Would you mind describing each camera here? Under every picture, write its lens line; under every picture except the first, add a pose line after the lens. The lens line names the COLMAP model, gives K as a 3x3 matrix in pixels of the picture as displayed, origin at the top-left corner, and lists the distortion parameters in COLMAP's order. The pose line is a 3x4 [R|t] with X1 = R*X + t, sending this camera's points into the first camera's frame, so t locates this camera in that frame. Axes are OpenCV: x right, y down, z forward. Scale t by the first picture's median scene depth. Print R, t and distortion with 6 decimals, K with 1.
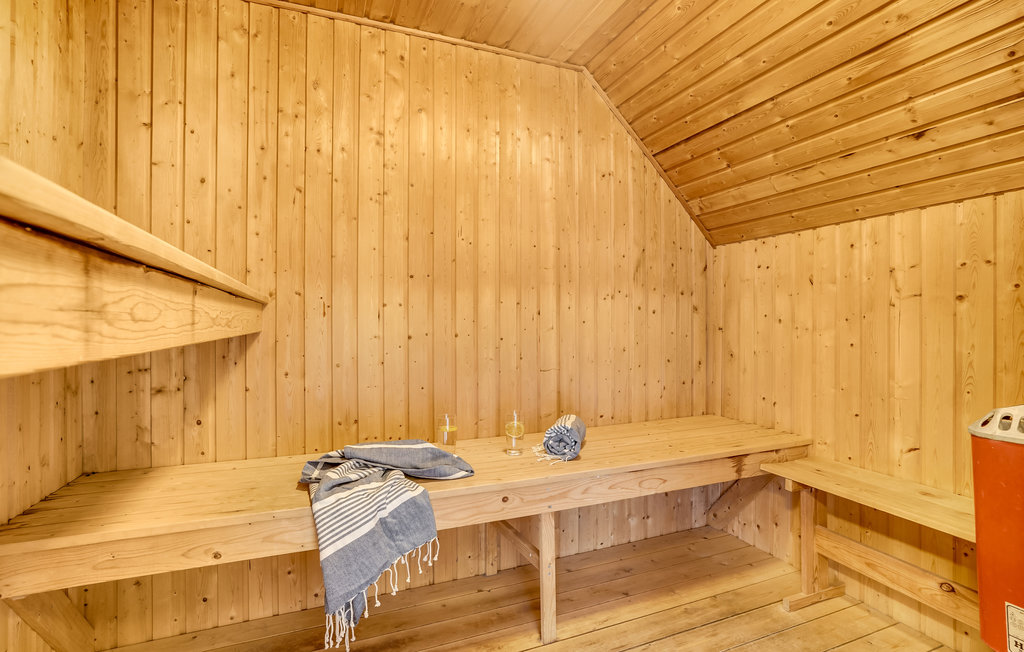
lens RADIAL K [[472.4, 0, 511.6], [0, 472.4, 323.9], [0, 0, 1]] dist [-0.002177, -0.000032]
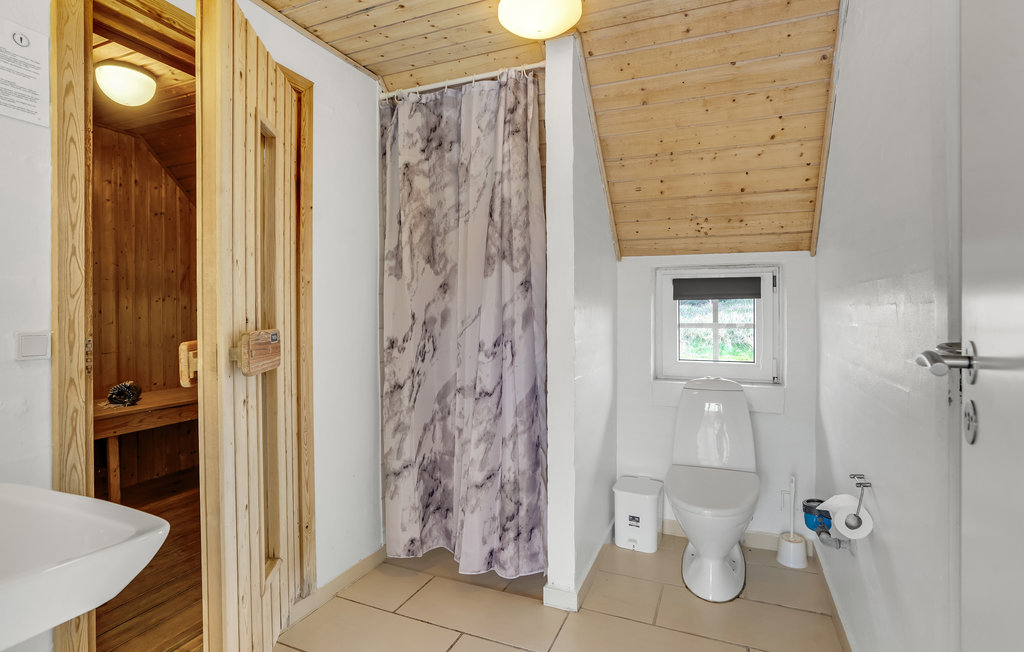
lens RADIAL K [[499.8, 0, 509.3], [0, 499.8, 318.9], [0, 0, 1]] dist [-0.031093, -0.000448]
pose [[0.704098, -0.007179, 0.710067, -0.110028], [-0.000304, 0.999946, 0.010411, -0.016569], [-0.710103, -0.007546, 0.704057, -0.812999]]
